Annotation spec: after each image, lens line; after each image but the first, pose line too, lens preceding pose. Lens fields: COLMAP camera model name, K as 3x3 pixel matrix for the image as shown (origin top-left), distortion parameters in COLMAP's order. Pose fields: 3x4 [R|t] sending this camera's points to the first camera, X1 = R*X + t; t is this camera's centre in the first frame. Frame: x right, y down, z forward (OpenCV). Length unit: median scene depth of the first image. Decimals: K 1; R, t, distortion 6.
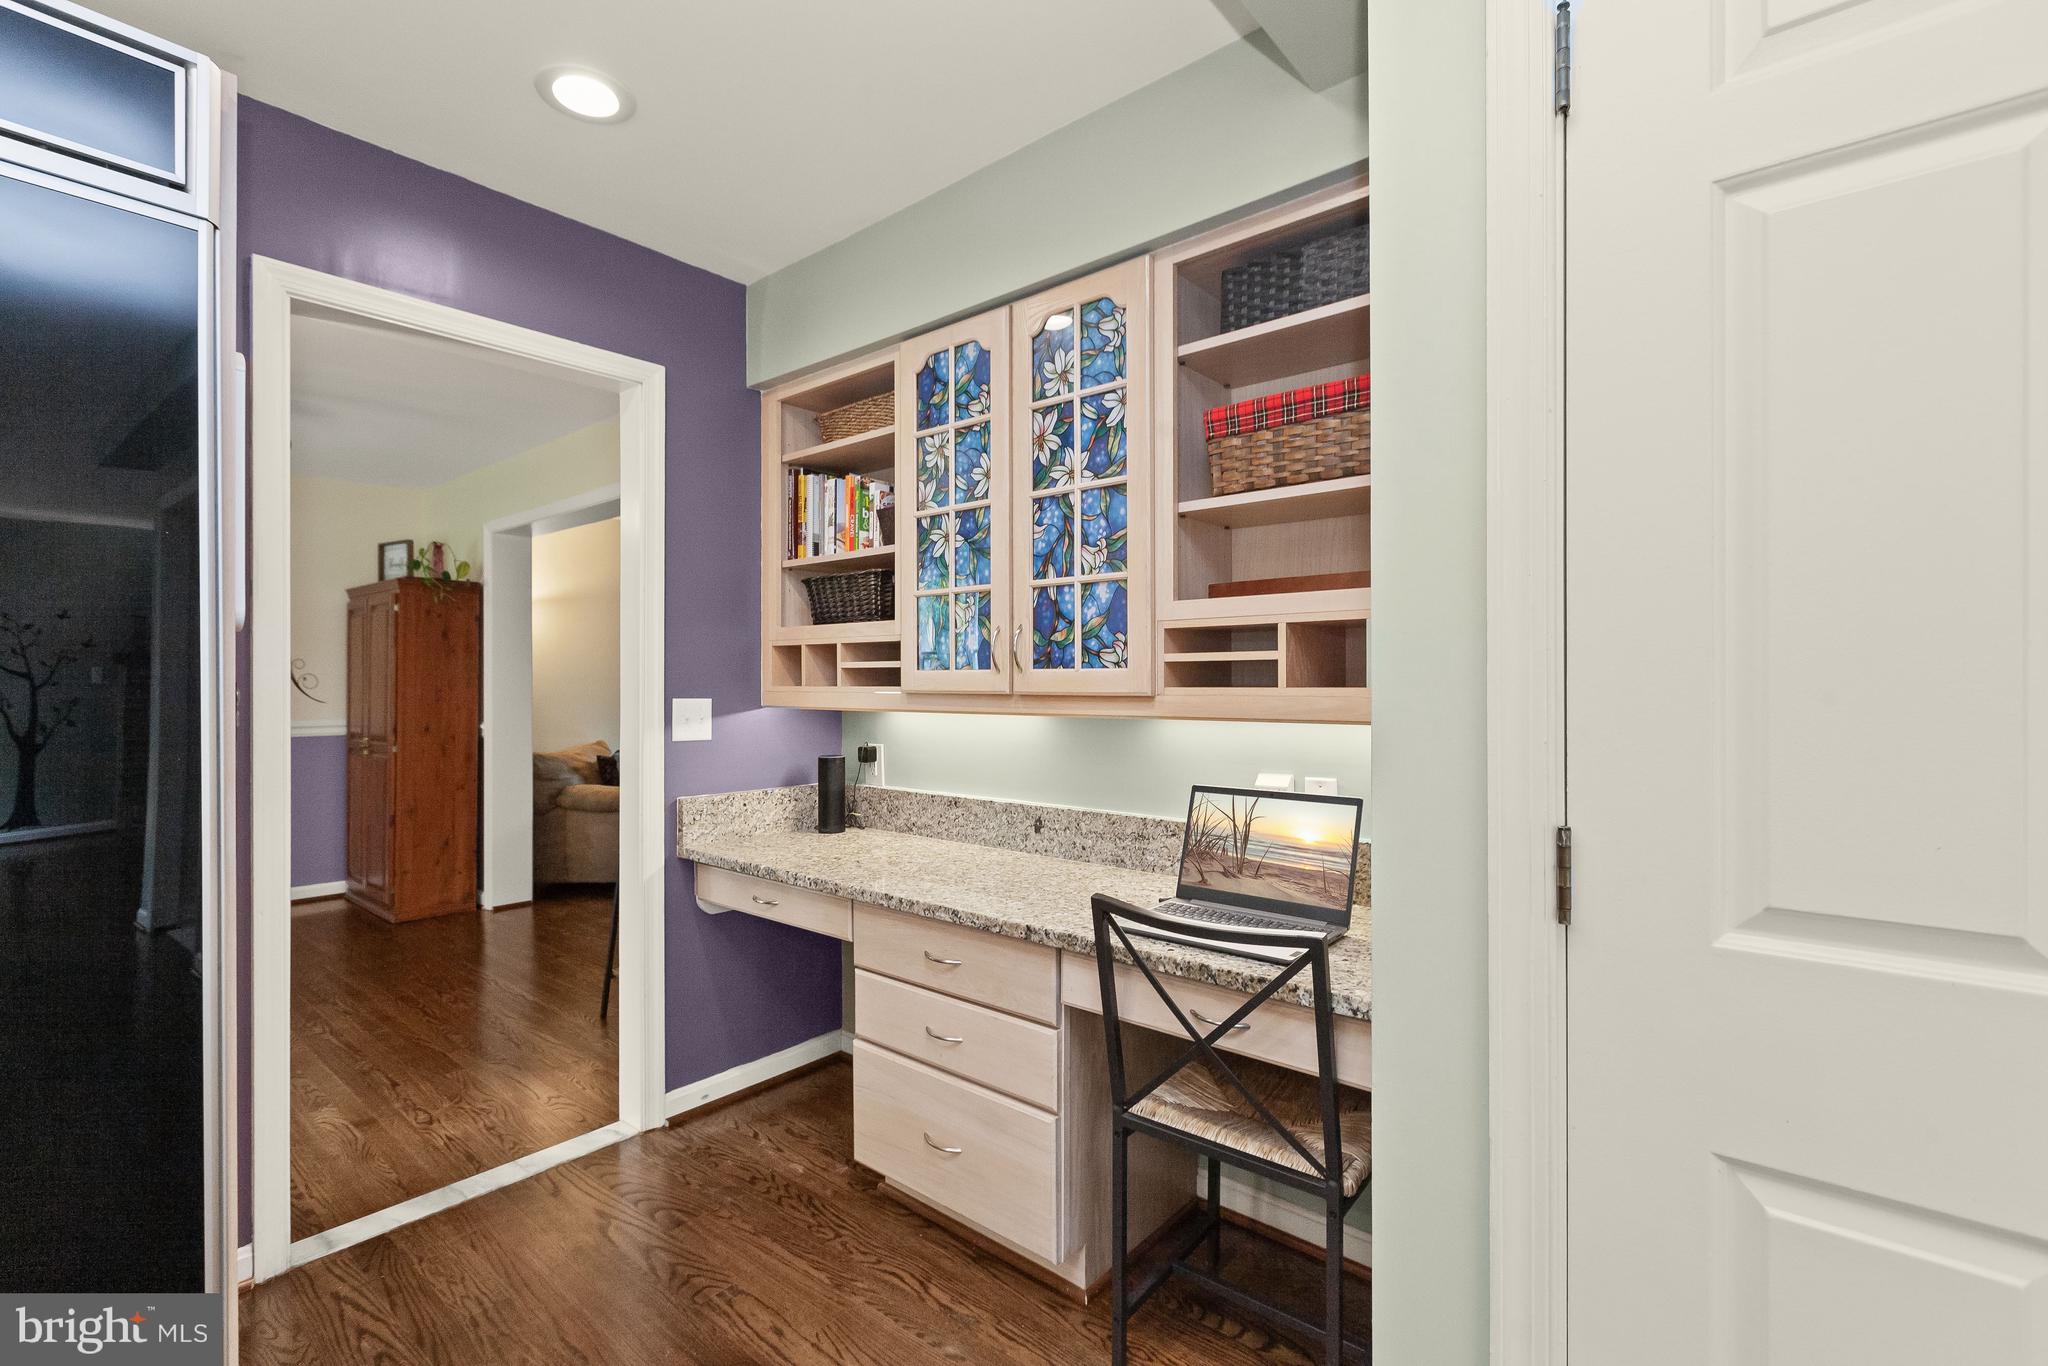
lens RADIAL K [[930.1, 0, 1035.4], [0, 930.1, 681.4], [0, 0, 1]] dist [-0.000184, 0.003014]
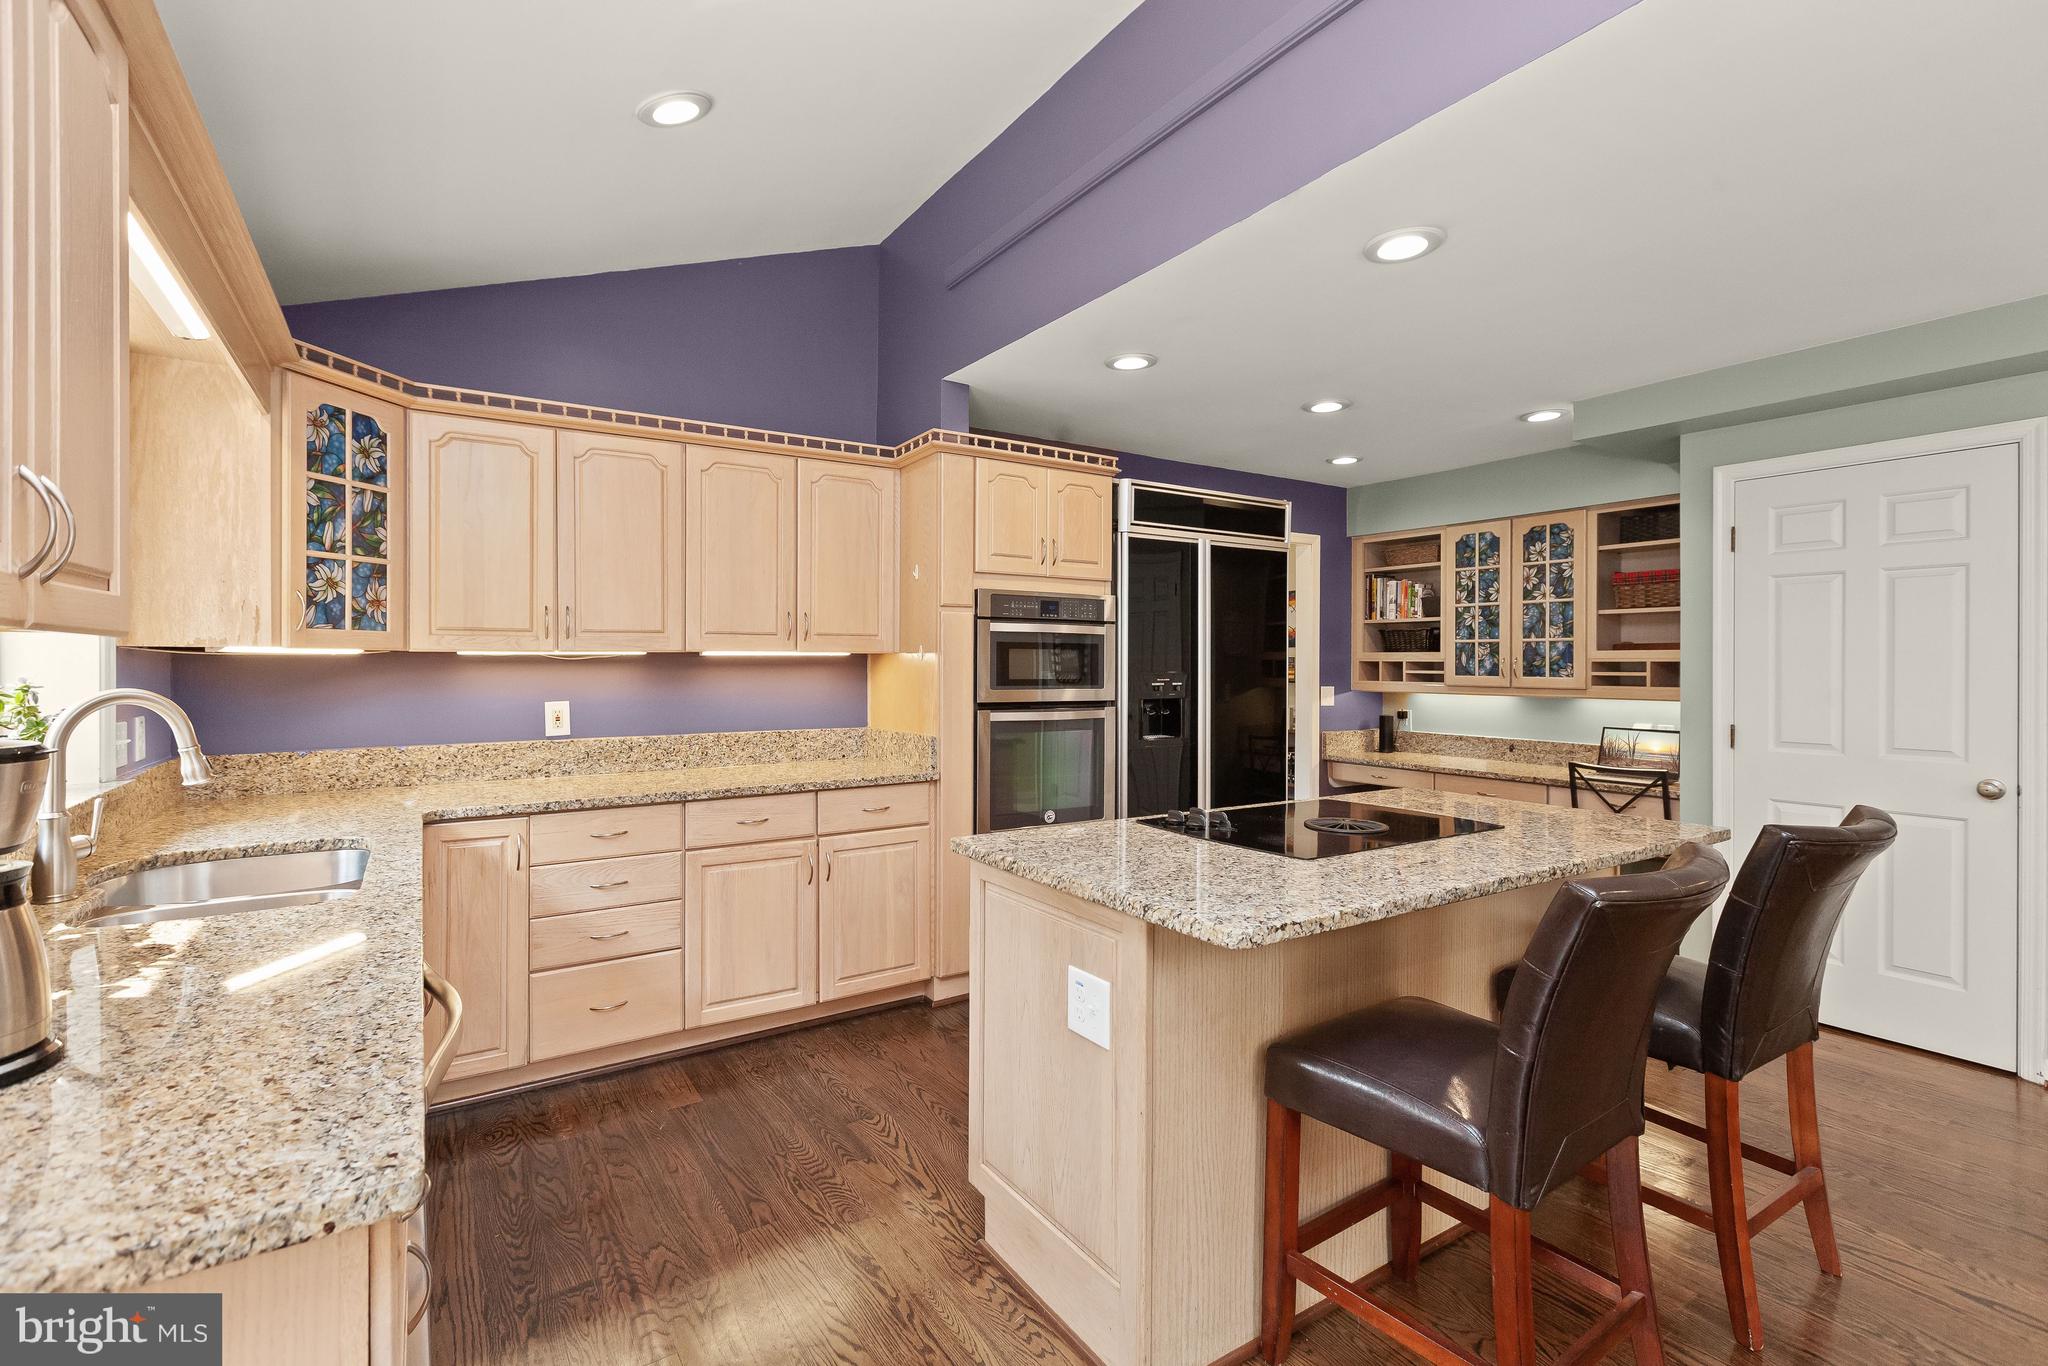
lens RADIAL K [[930.1, 0, 1038.2], [0, 930.1, 663.5], [0, 0, 1]] dist [-0.000184, 0.003014]
pose [[0.961391, 0.007649, -0.275080, -0.480590], [-0.007801, 0.999969, 0.000539, -0.034691], [0.275076, 0.001628, 0.961421, -1.435510]]
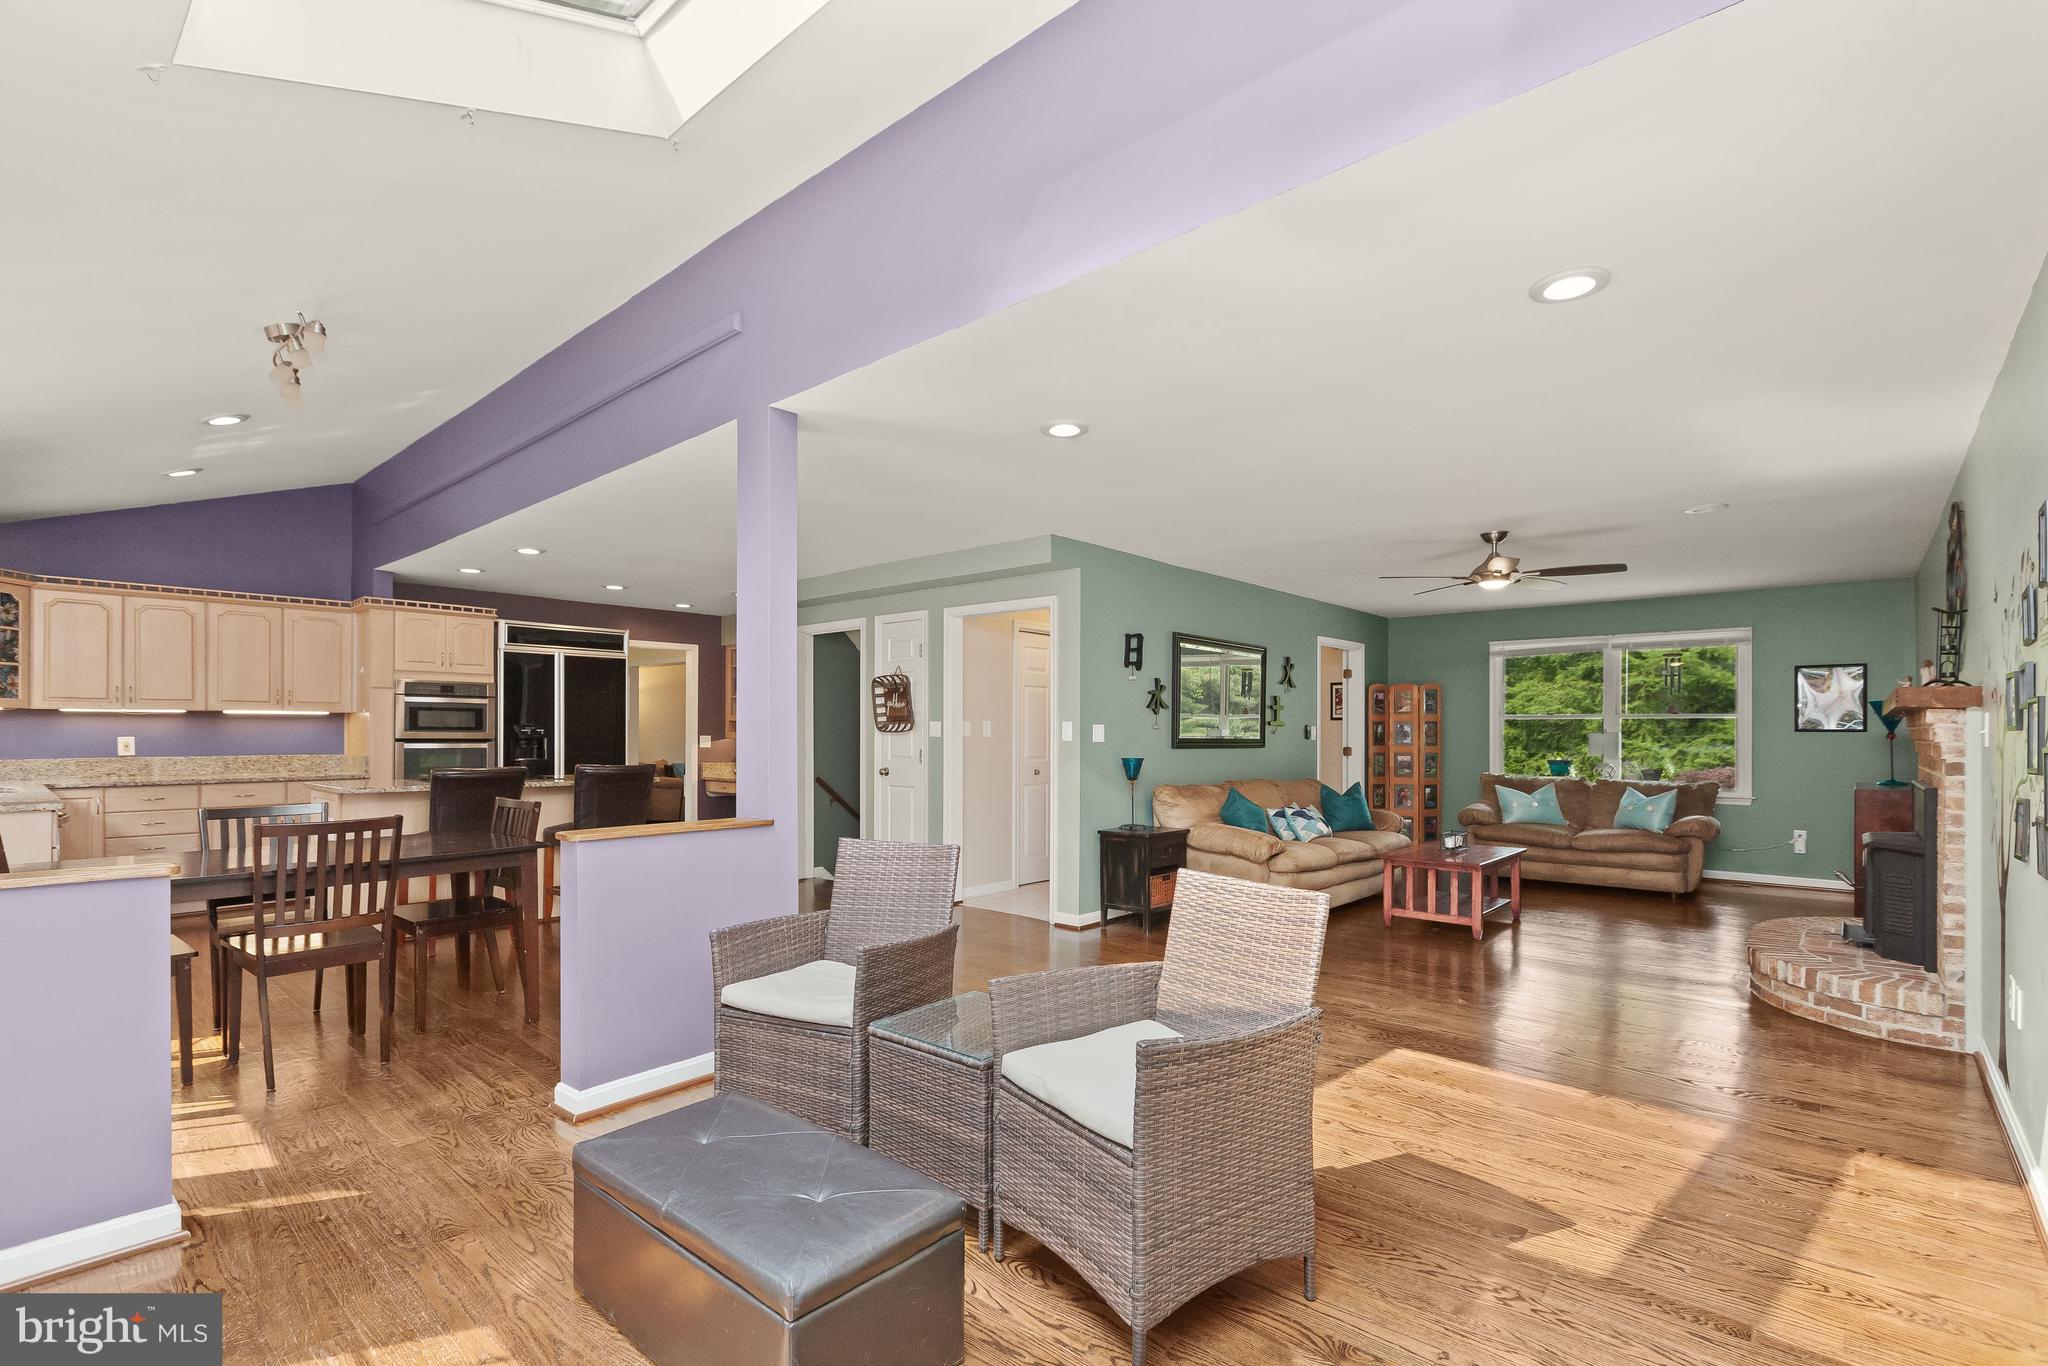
lens RADIAL K [[930.1, 0, 1028.1], [0, 930.1, 729.8], [0, 0, 1]] dist [-0.000184, 0.003014]
pose [[0.999900, 0.006656, -0.012479, 1.040075], [-0.006742, 0.999954, -0.006873, 0.011716], [0.012432, 0.006956, 0.999899, -2.908768]]
